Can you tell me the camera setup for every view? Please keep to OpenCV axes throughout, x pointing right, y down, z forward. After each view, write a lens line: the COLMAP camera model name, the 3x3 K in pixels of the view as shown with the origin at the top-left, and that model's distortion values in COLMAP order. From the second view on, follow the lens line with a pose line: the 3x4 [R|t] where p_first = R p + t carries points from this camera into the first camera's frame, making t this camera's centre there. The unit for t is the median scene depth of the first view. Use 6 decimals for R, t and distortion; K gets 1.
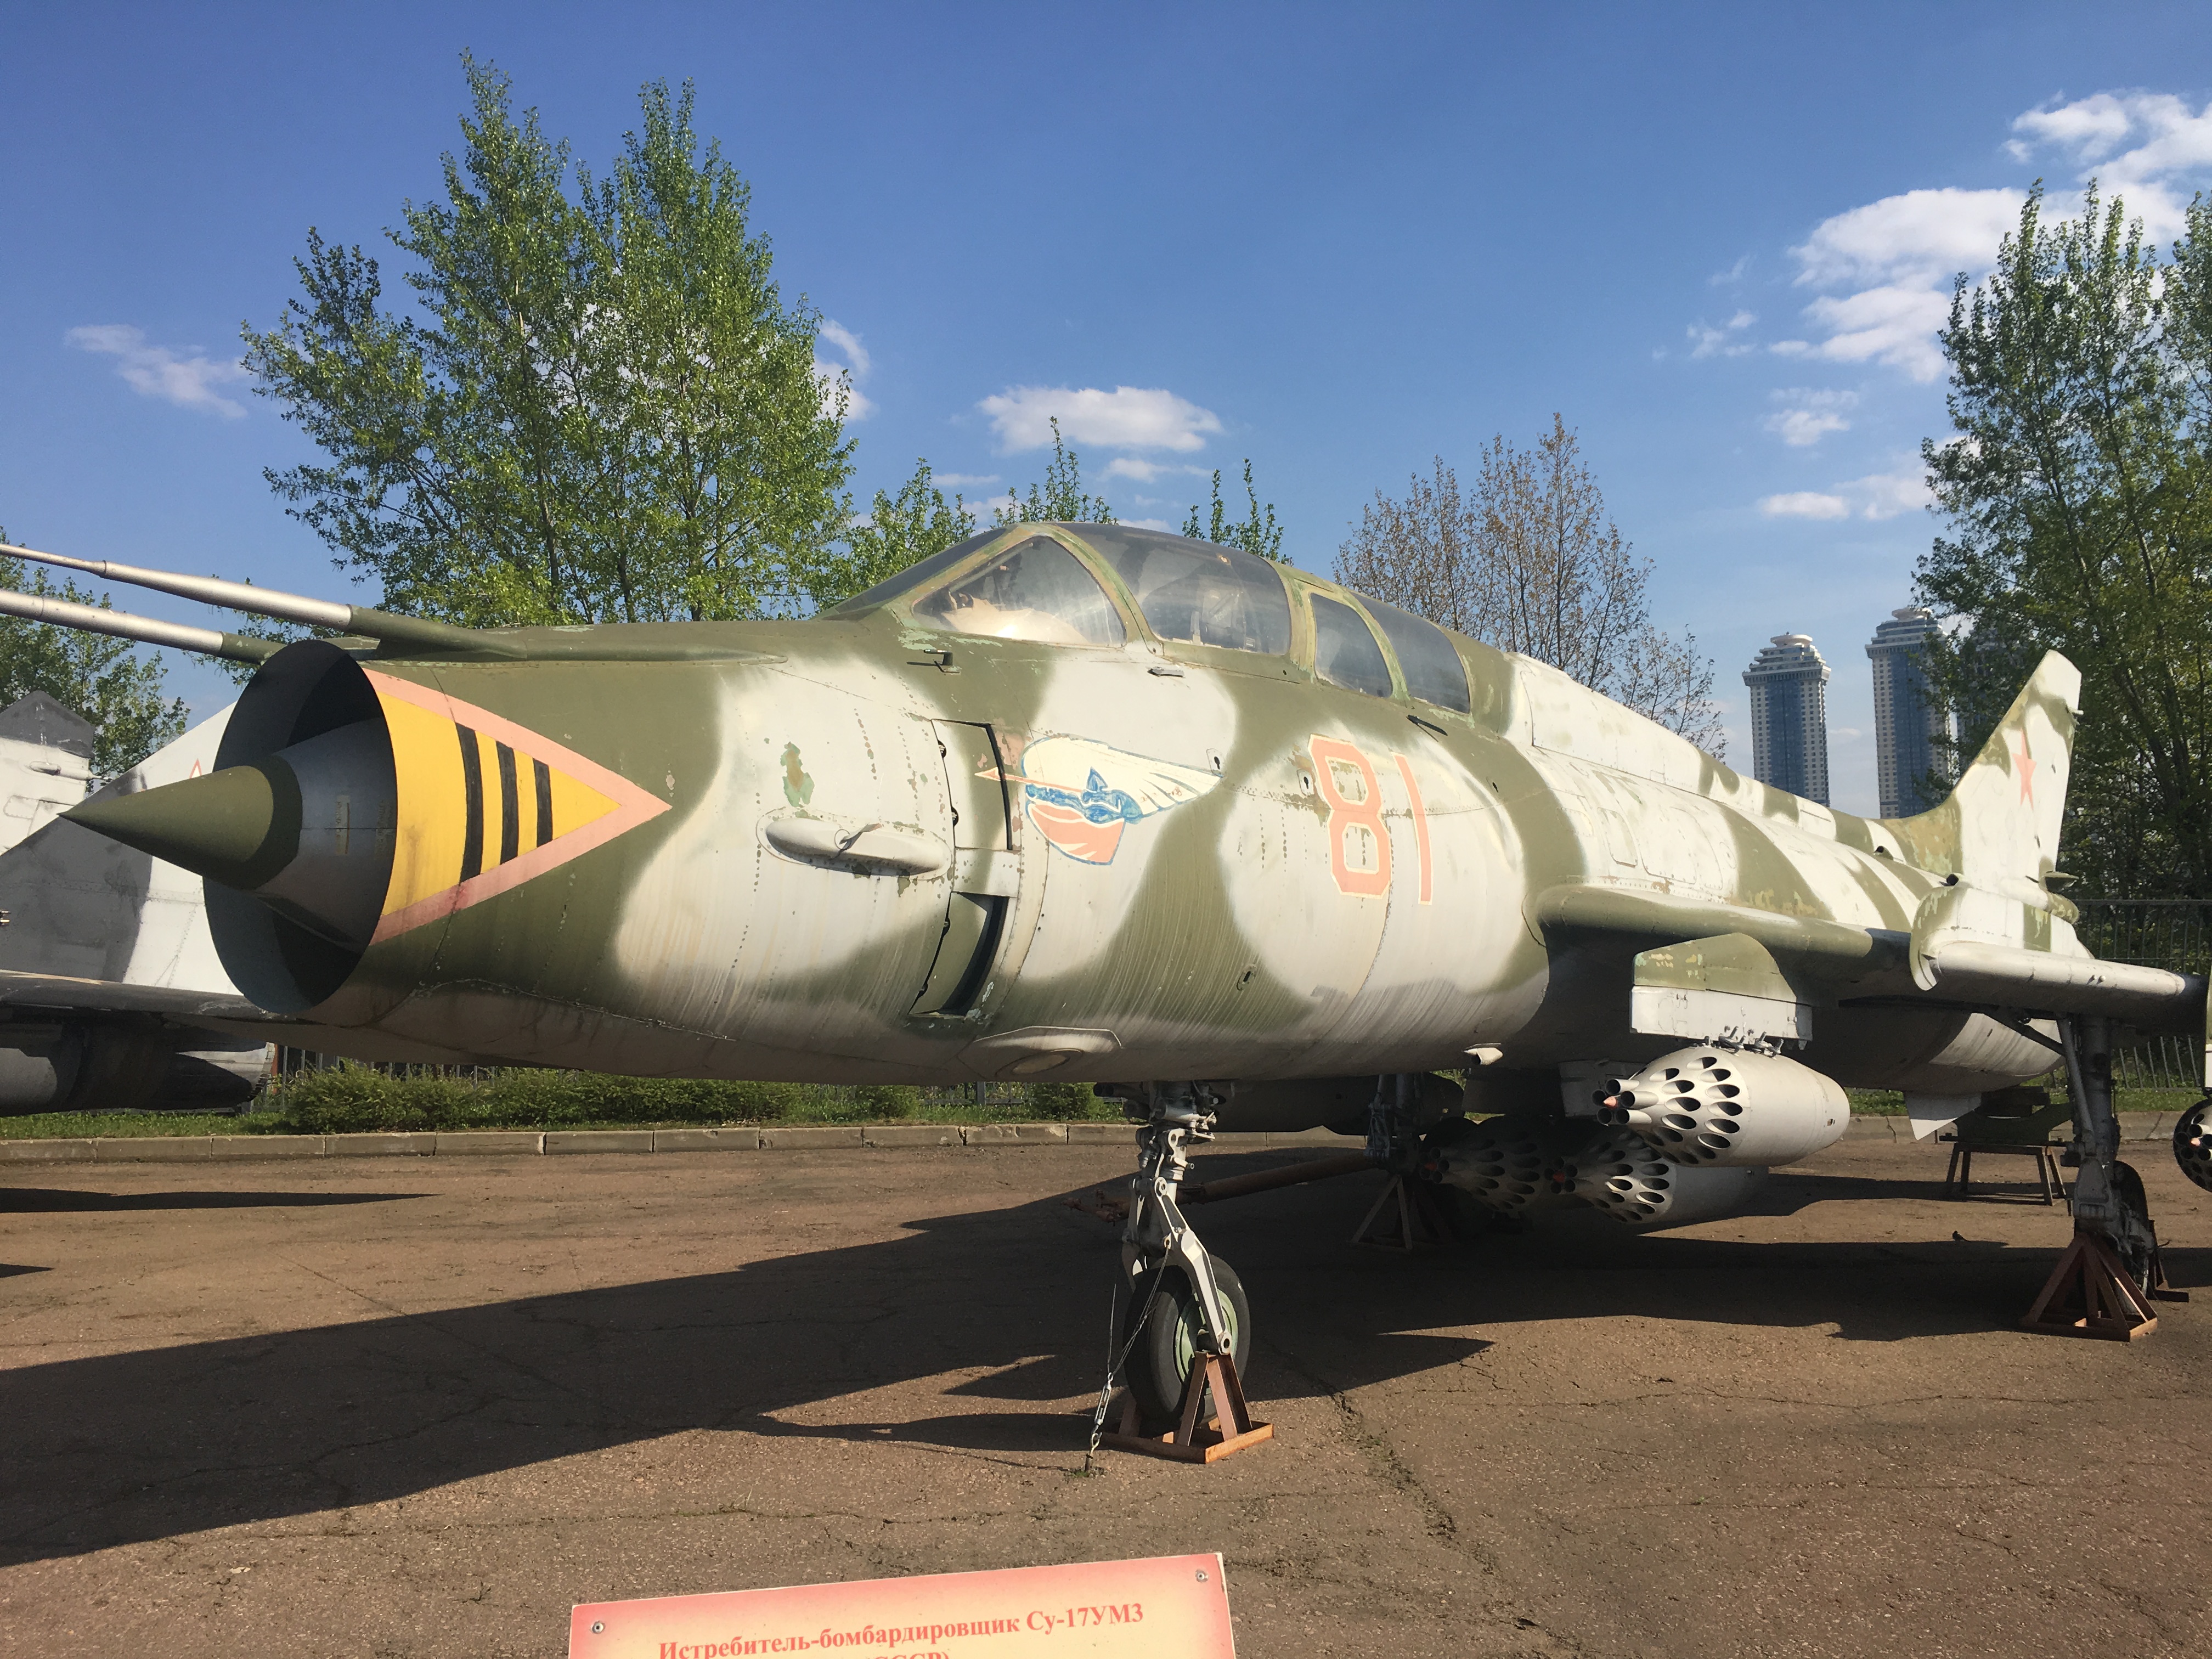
lens RADIAL K [[1897.3, 0, 1108.3], [0, 1897.3, 838.6], [0, 0, 1]] dist [0.080059, -0.111719]
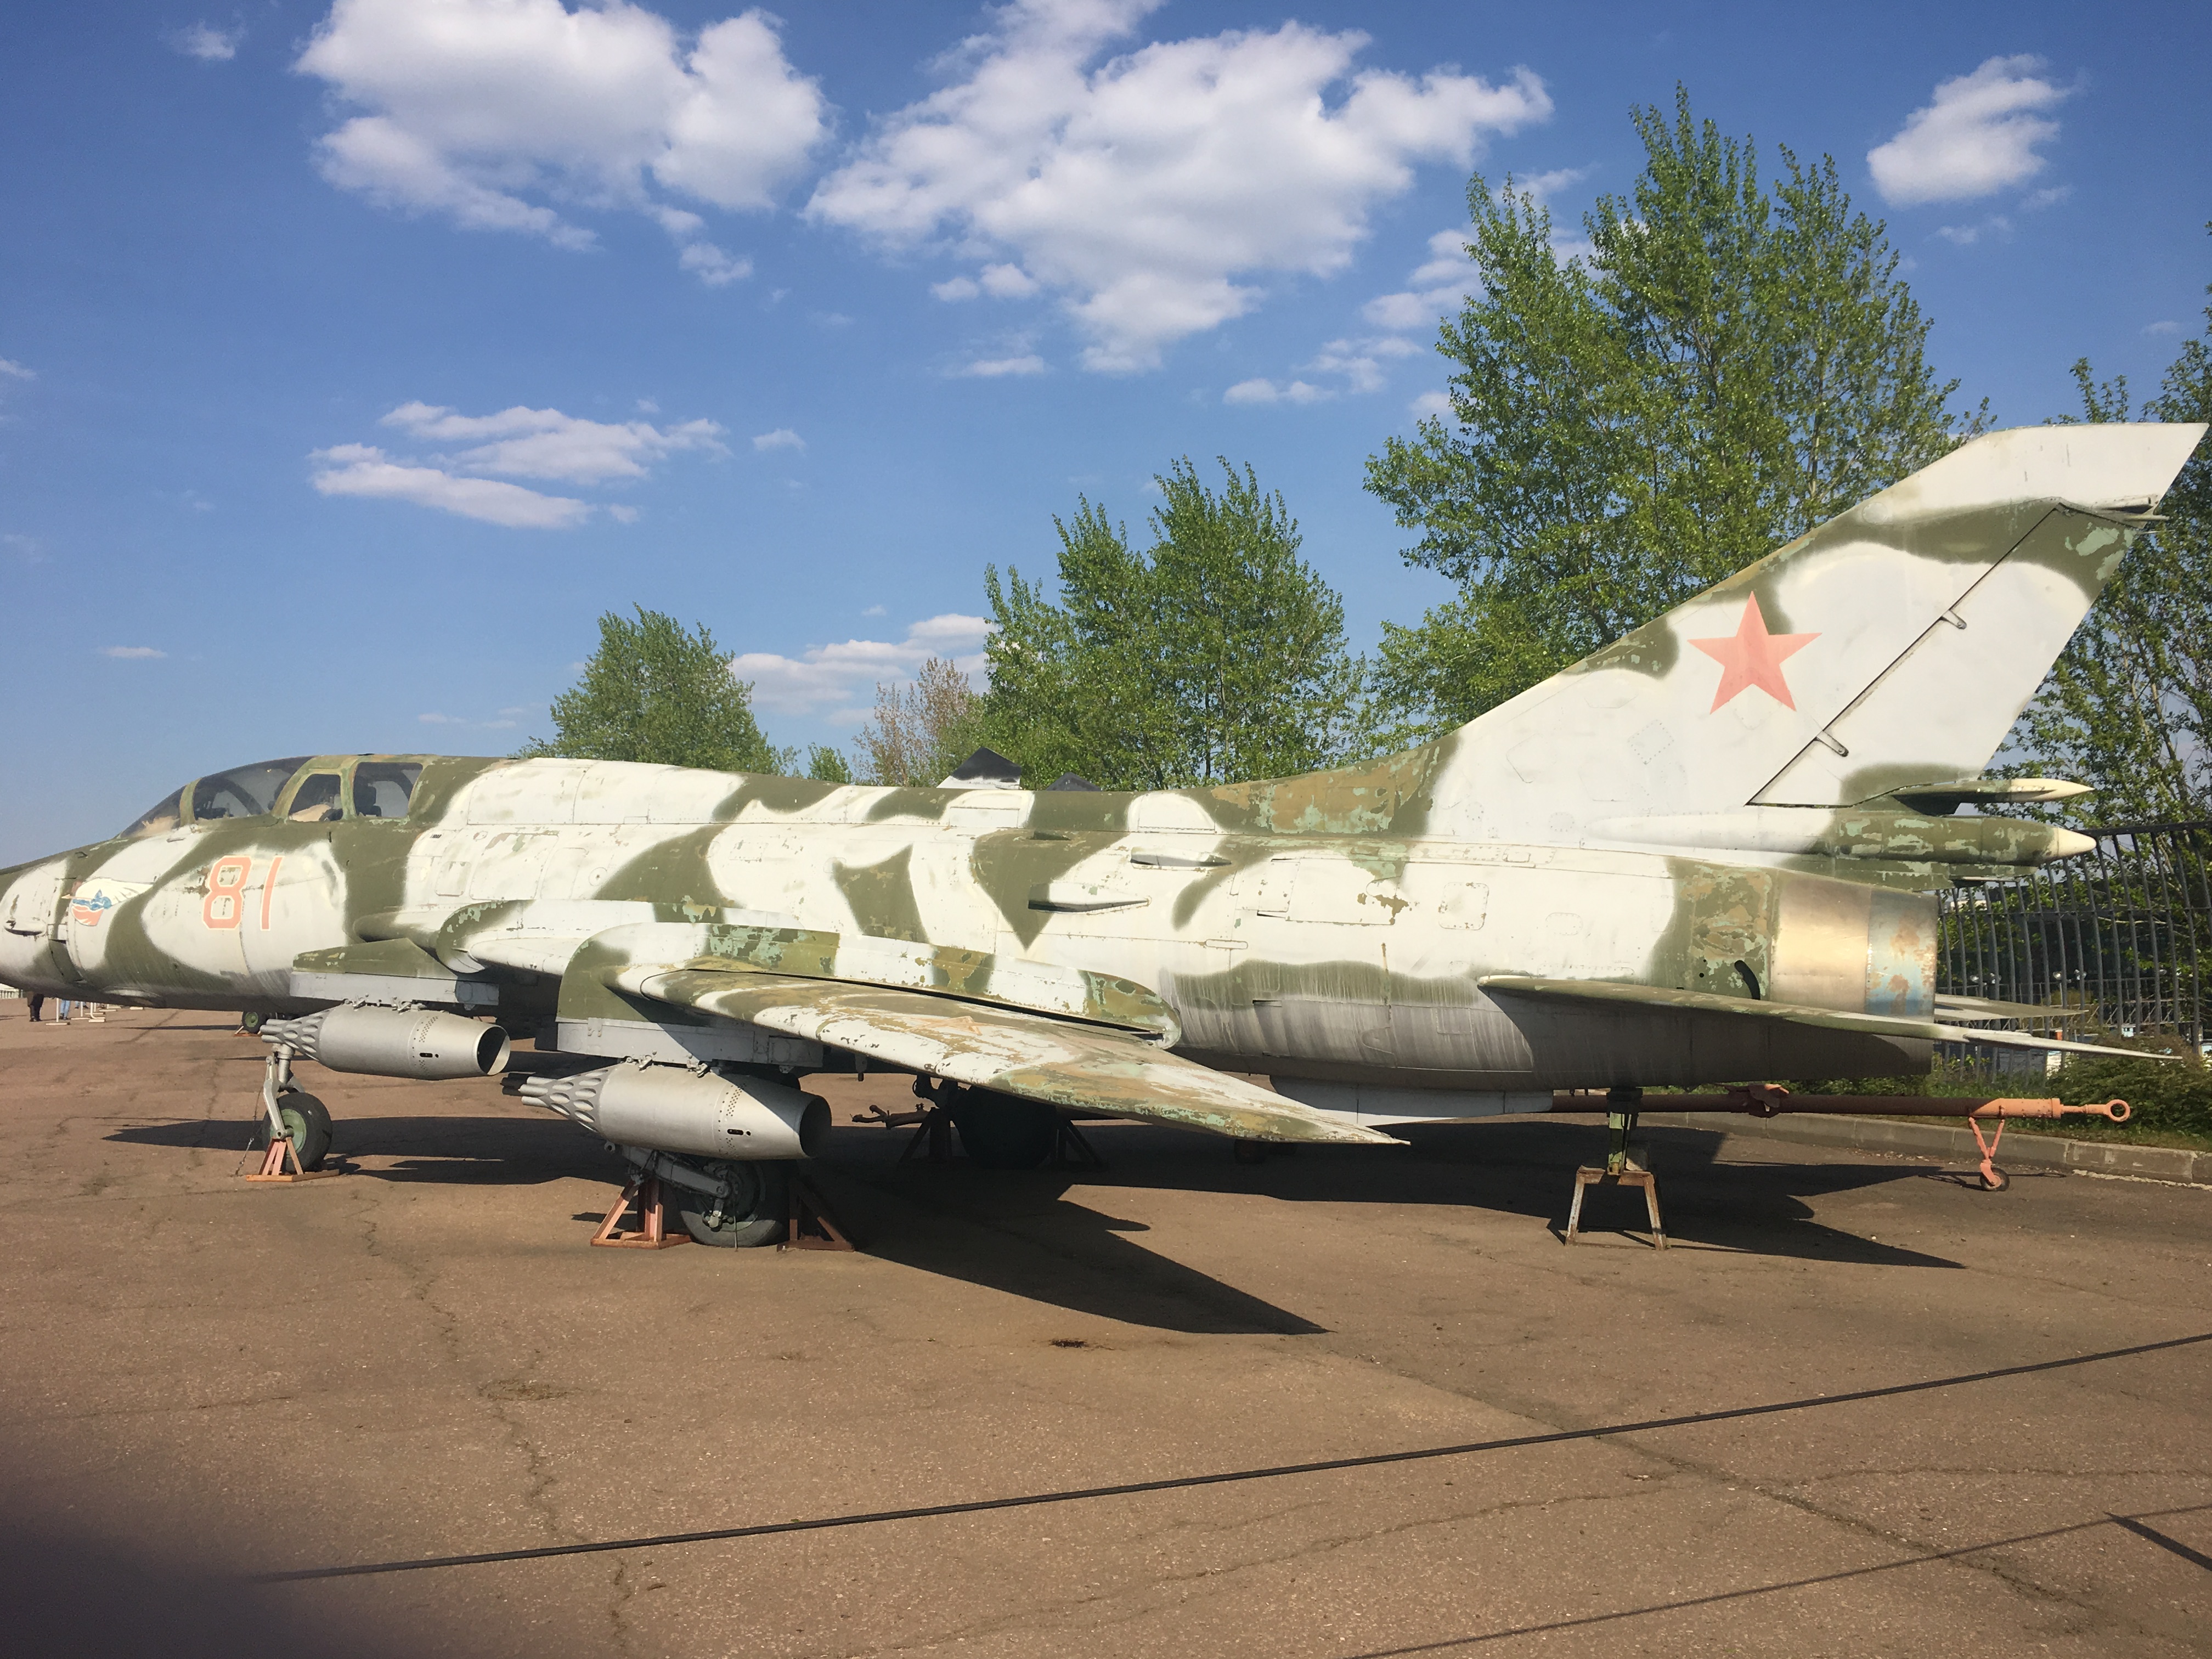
lens RADIAL K [[1897.3, 0, 1092.2], [0, 1897.3, 865.5], [0, 0, 1]] dist [0.080059, -0.111719]
pose [[0.301260, -0.041287, -0.952648, 2.030451], [0.085437, 0.996213, -0.016157, 0.062457], [0.949707, -0.076524, 0.303646, 1.034063]]
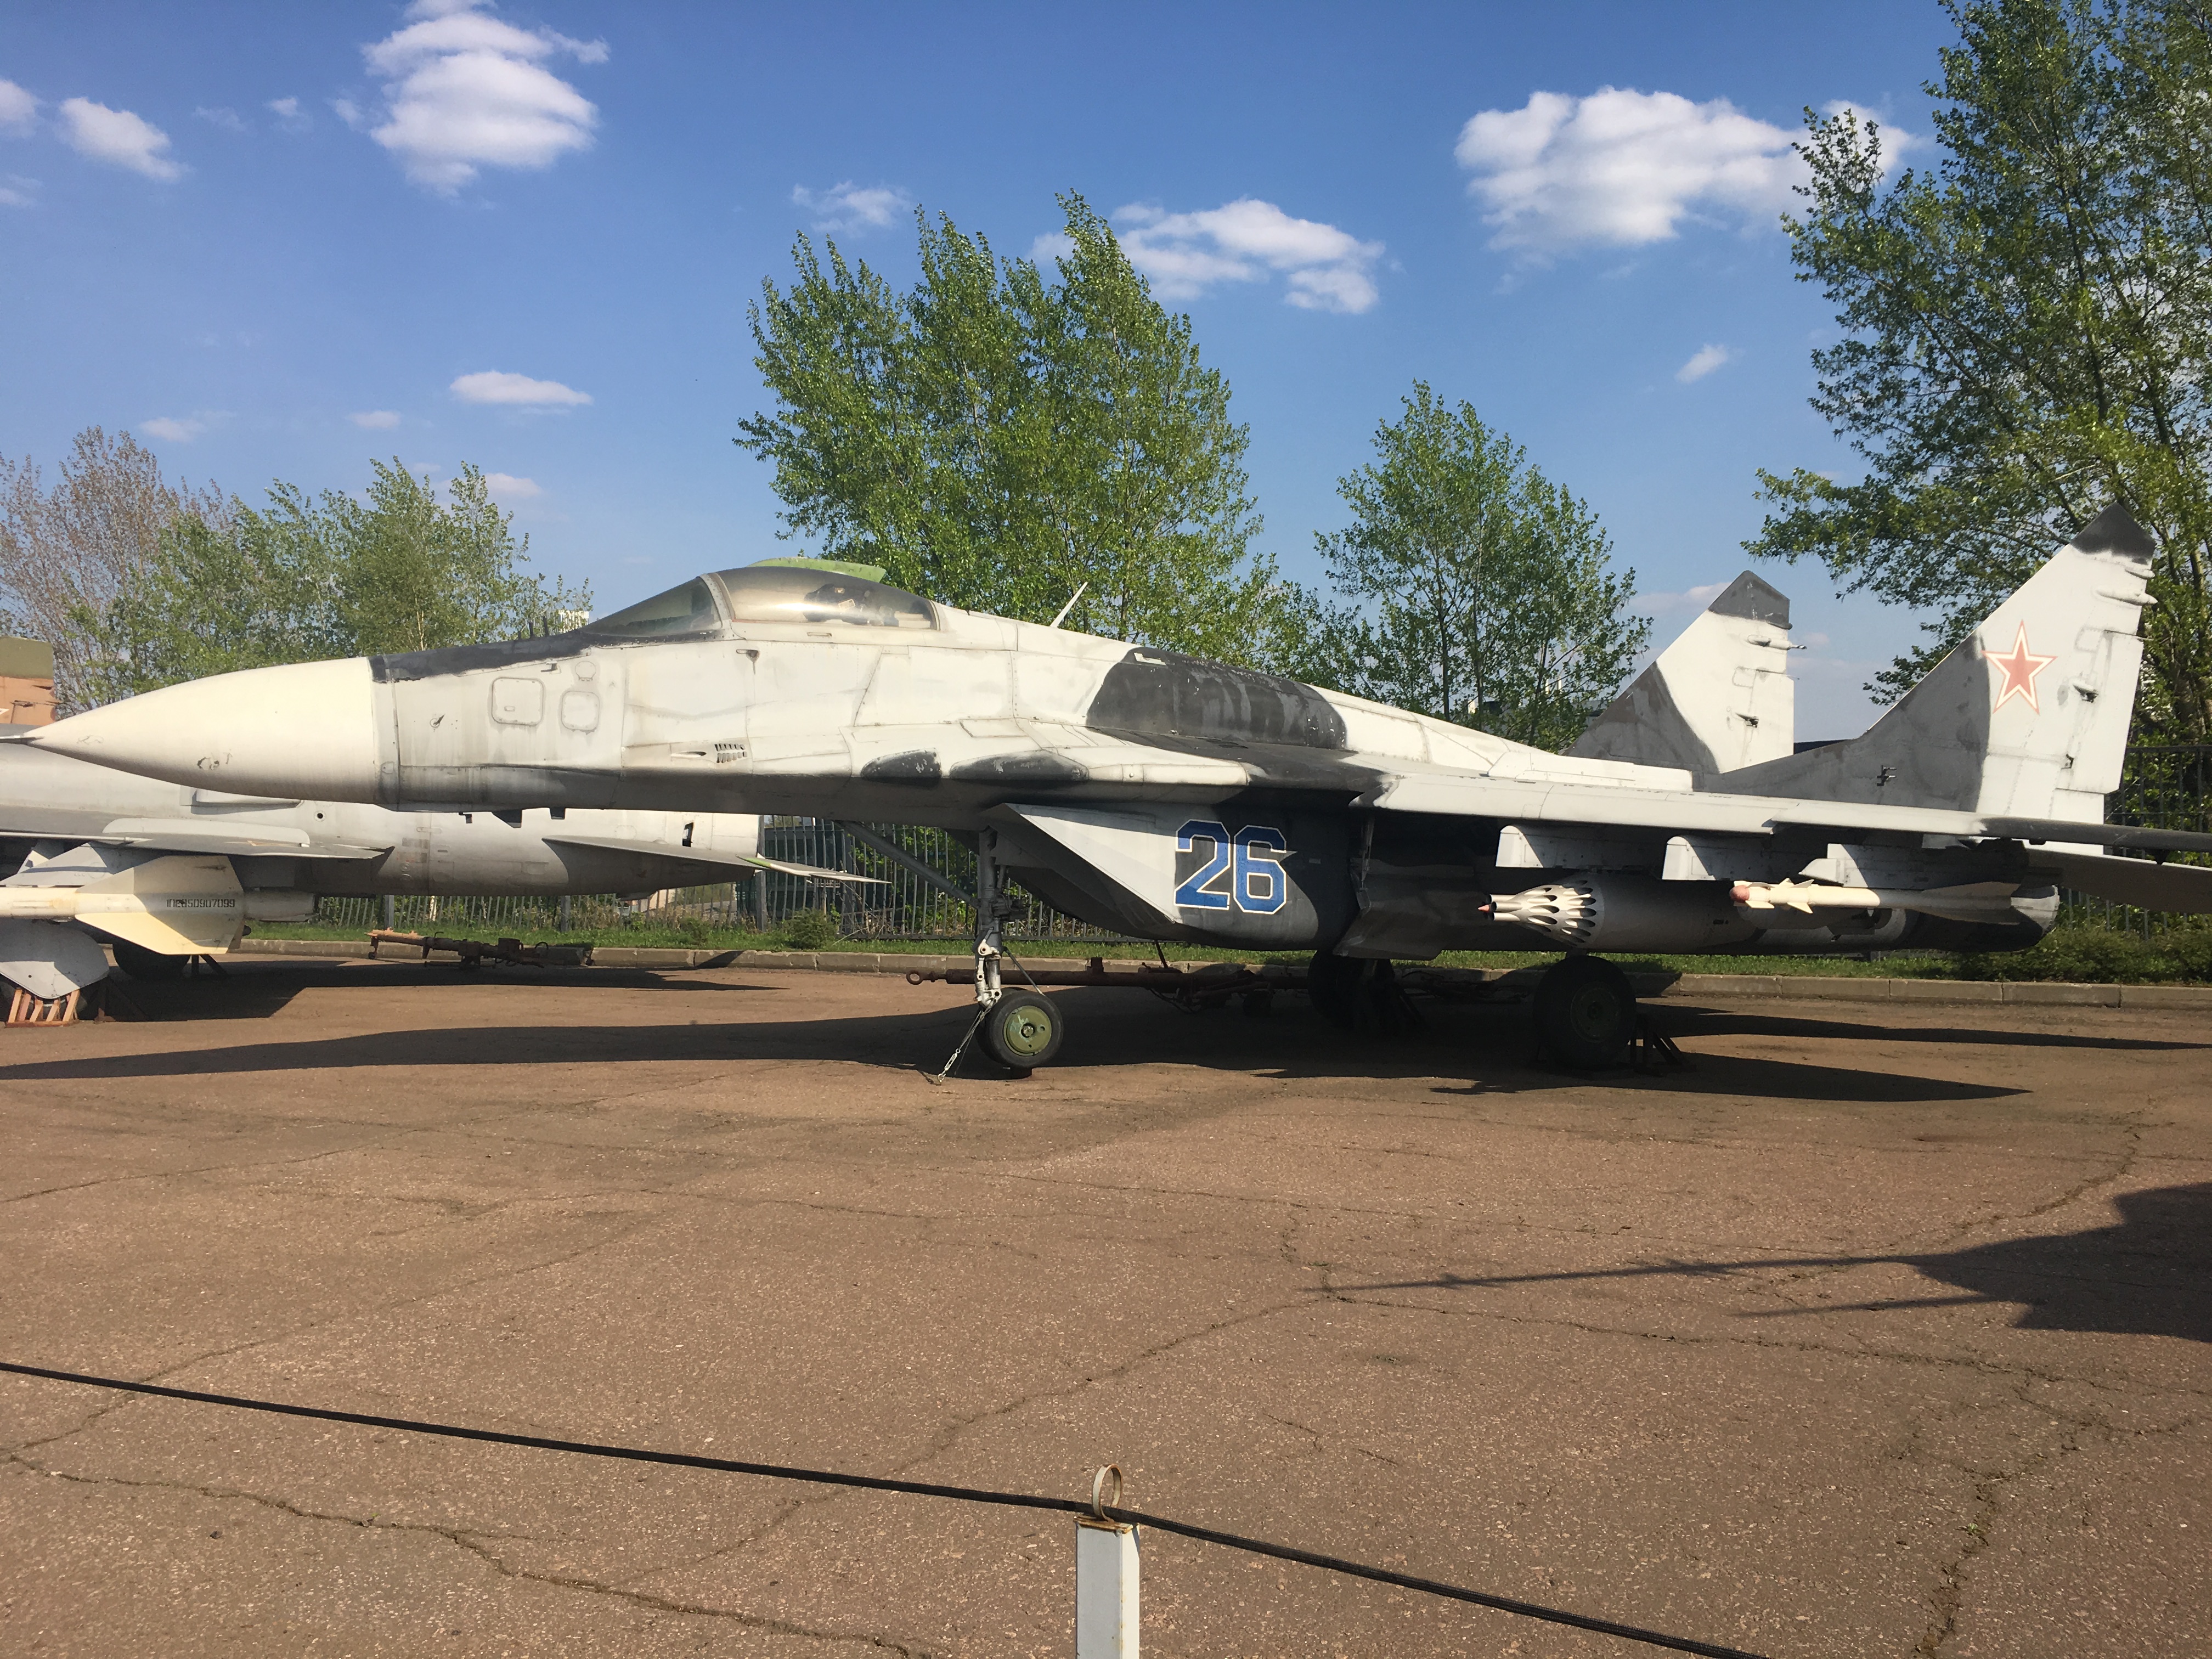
lens RADIAL K [[1897.3, 0, 1098.3], [0, 1897.3, 831.7], [0, 0, 1]] dist [0.080059, -0.111719]
pose [[0.826952, -0.005168, -0.562249, -0.496067], [0.044291, 0.997449, 0.055974, -0.011025], [0.560526, -0.071190, 0.825071, -0.245821]]
